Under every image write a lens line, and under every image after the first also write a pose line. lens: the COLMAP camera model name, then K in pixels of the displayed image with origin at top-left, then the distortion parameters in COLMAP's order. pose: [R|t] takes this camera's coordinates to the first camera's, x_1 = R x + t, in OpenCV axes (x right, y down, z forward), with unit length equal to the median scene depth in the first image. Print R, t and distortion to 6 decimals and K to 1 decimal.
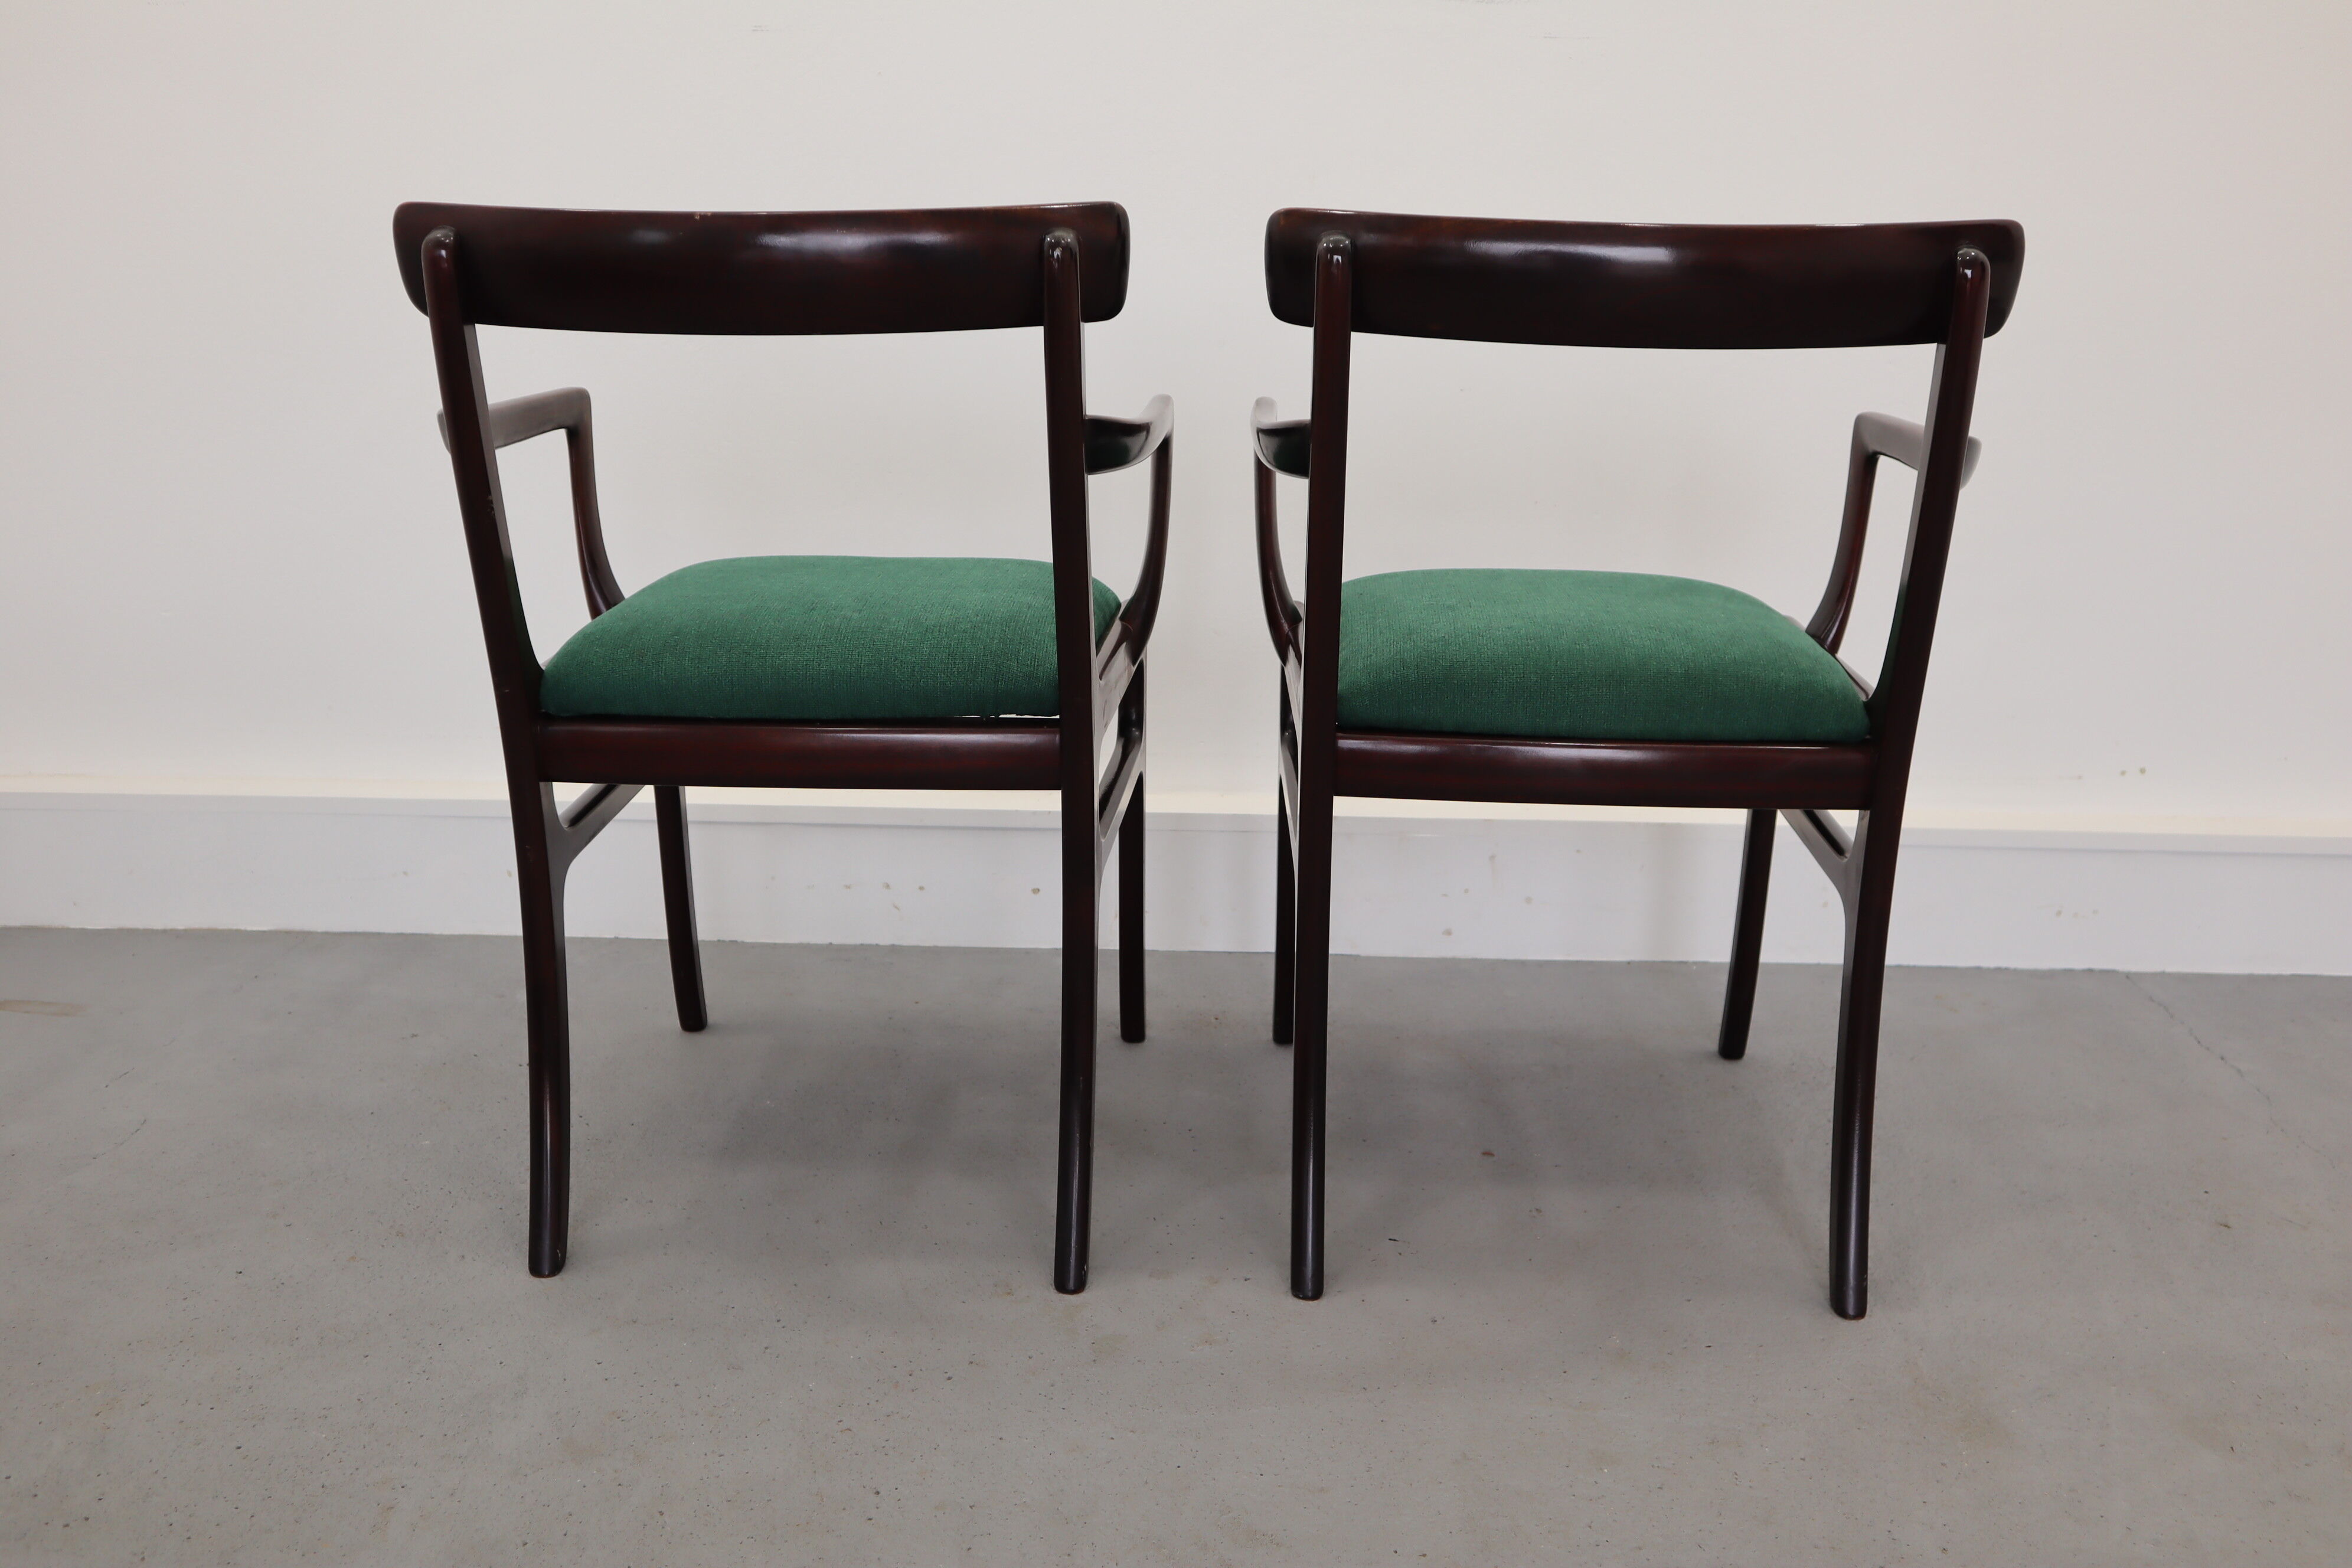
lens RADIAL K [[1953.7, 0, 1182.6], [0, 1953.7, 787.3], [0, 0, 1]] dist [-0.072831, 0.094359]
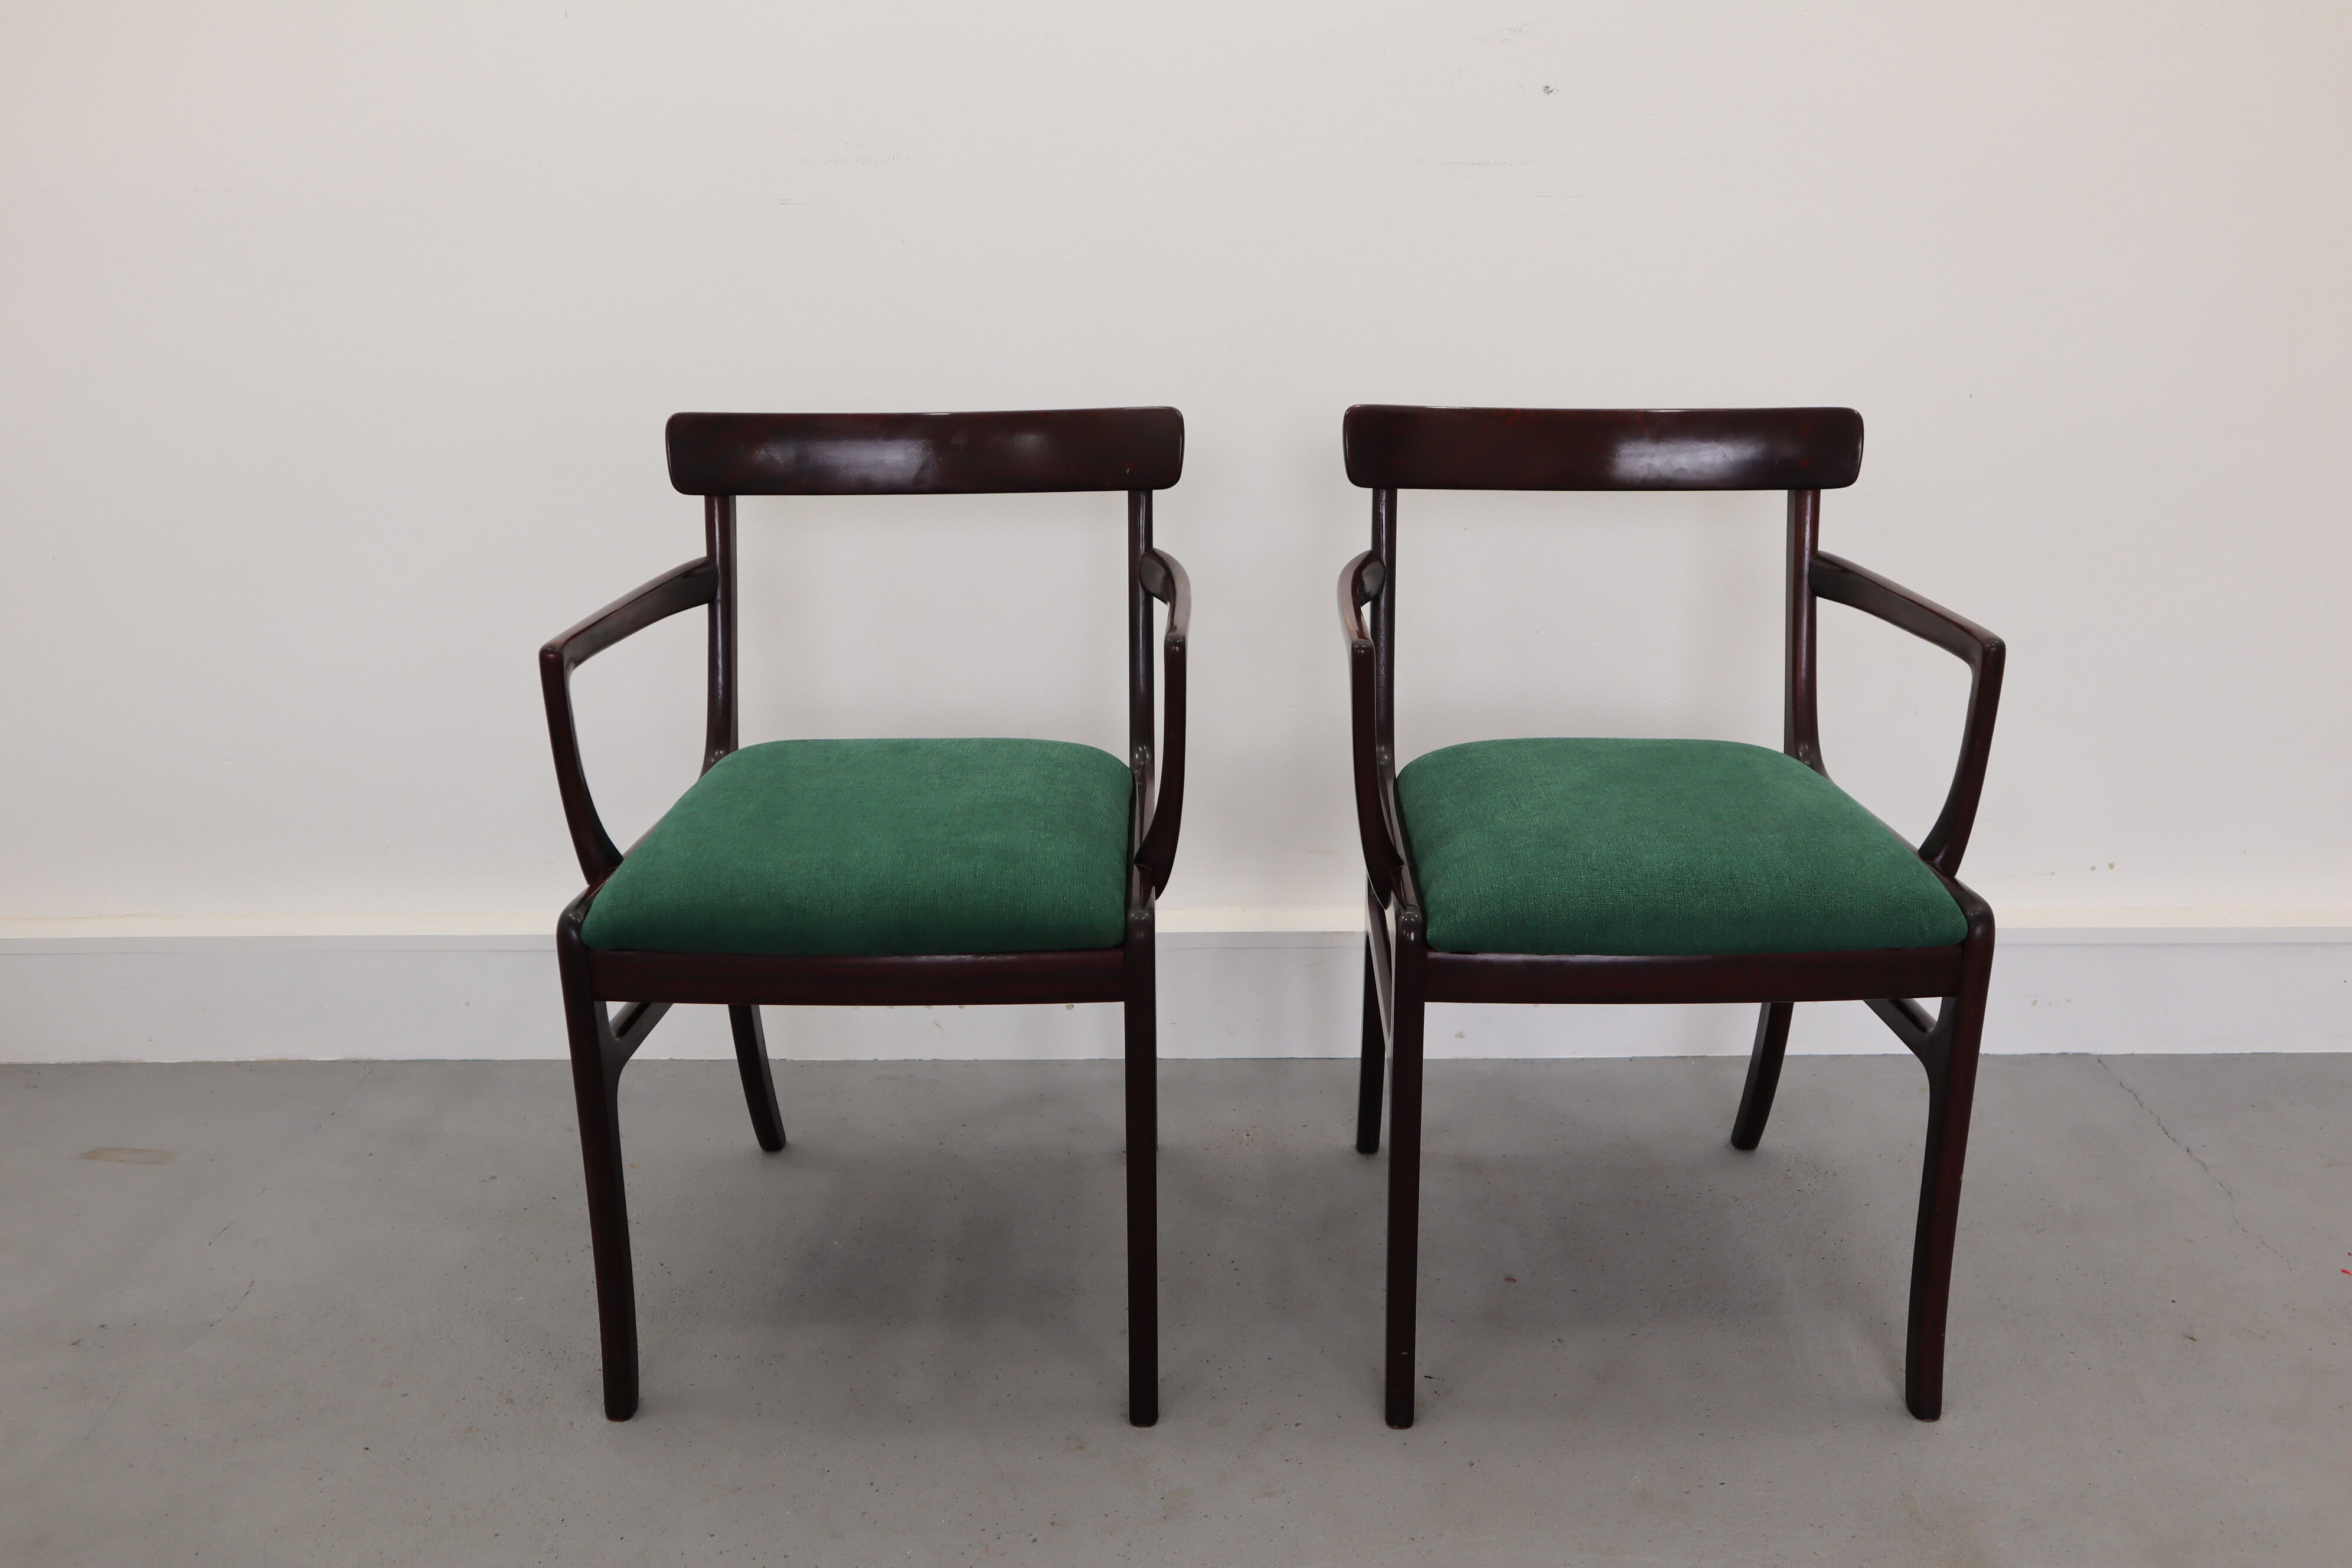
lens RADIAL K [[1953.7, 0, 1184.7], [0, 1953.7, 790.2], [0, 0, 1]] dist [-0.072831, 0.094359]
pose [[0.999558, -0.026989, 0.012503, -0.030803], [0.026639, 0.999271, 0.027361, -0.120790], [-0.013232, -0.027016, 0.999547, -0.068829]]
